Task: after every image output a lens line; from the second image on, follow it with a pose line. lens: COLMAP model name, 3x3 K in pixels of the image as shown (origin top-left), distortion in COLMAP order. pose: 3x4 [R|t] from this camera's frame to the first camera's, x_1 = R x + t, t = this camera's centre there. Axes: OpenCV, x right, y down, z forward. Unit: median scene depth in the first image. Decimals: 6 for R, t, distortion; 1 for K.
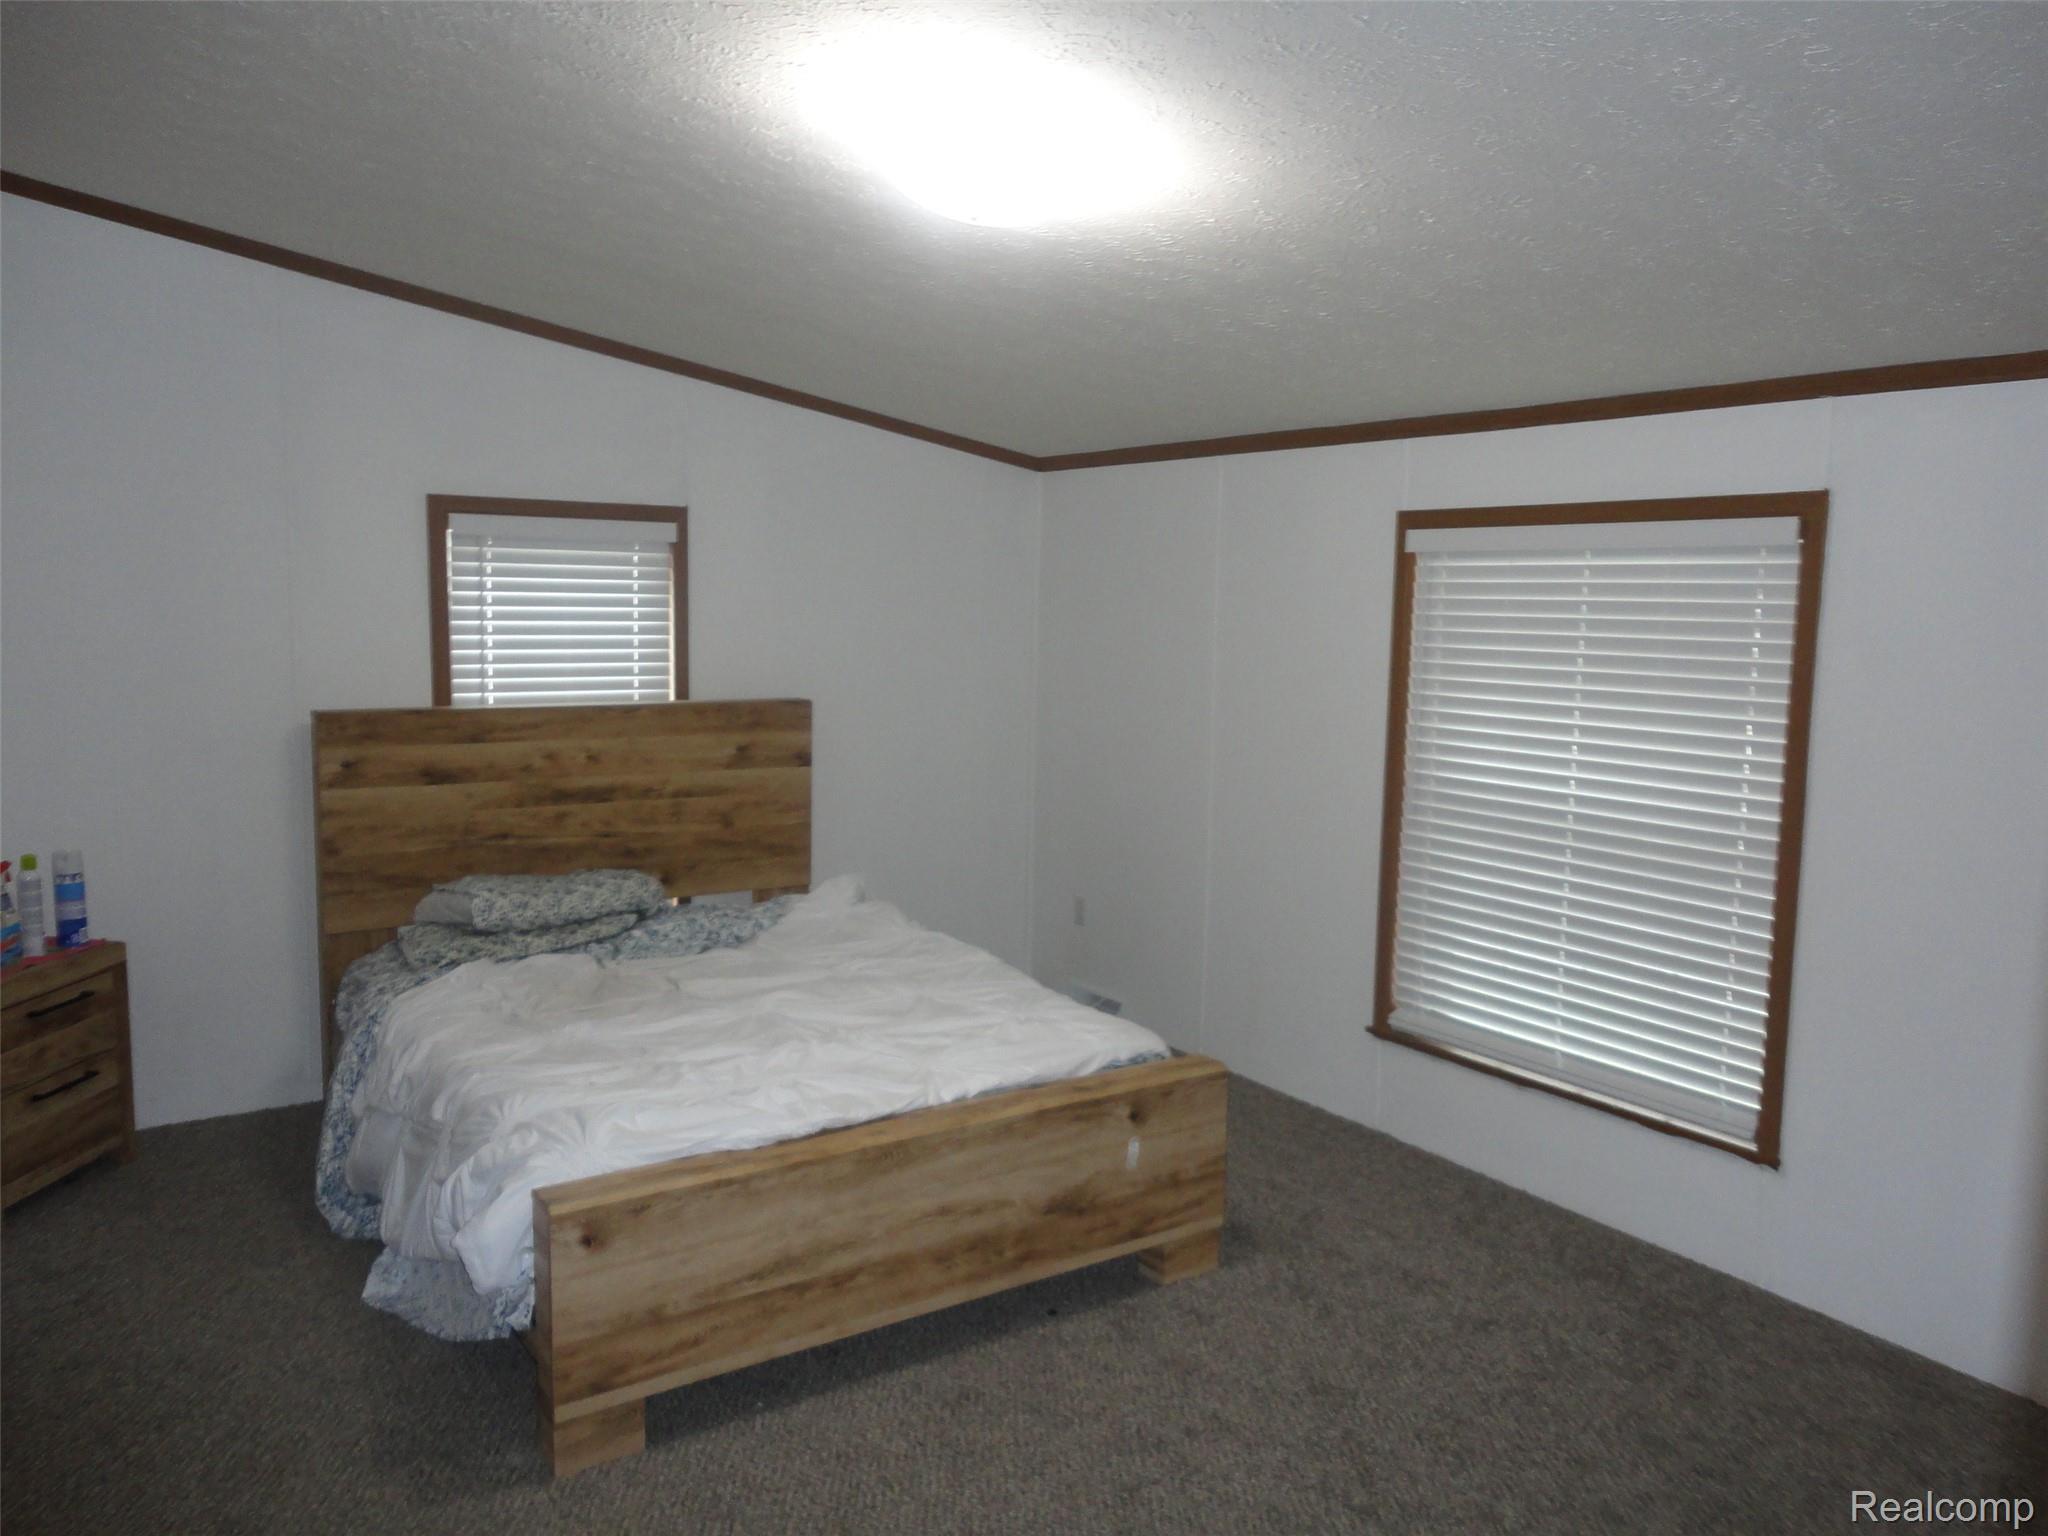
lens RADIAL K [[1497.3, 0, 1015.0], [0, 1497.3, 778.0], [0, 0, 1]] dist [0.006083, 0.013328]
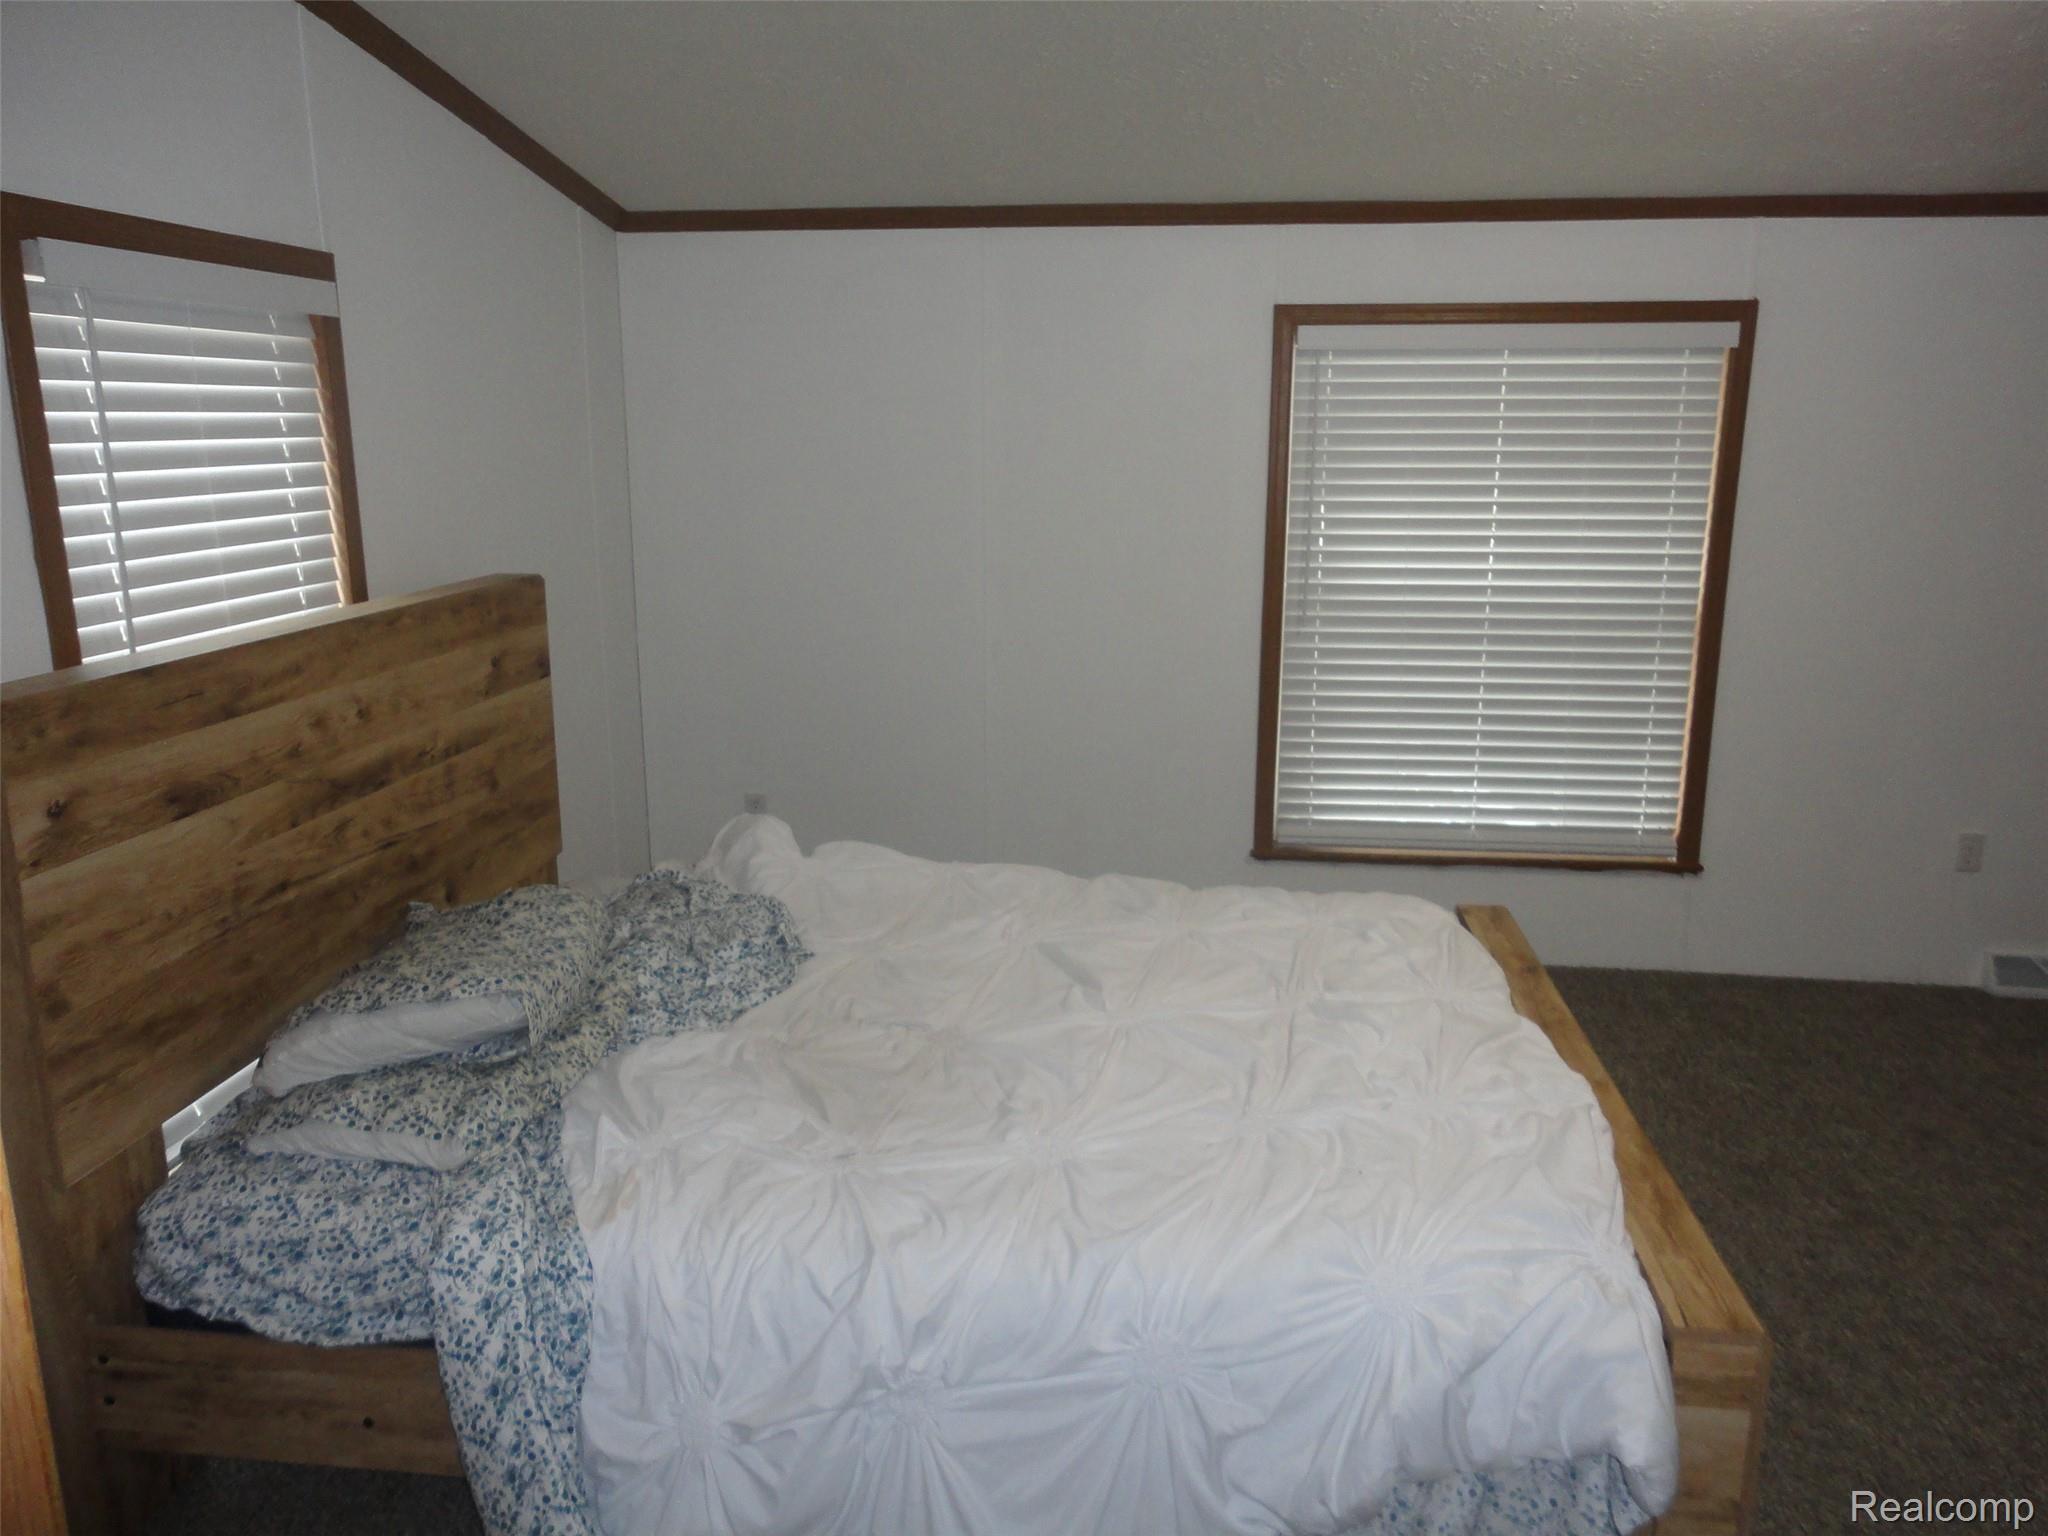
lens RADIAL K [[1497.3, 0, 1020.4], [0, 1497.3, 752.3], [0, 0, 1]] dist [0.006083, 0.013328]
pose [[0.656739, -0.185226, 0.731017, -0.550919], [0.105272, 0.982393, 0.154346, -0.061639], [-0.746734, -0.024409, 0.664674, 0.464579]]
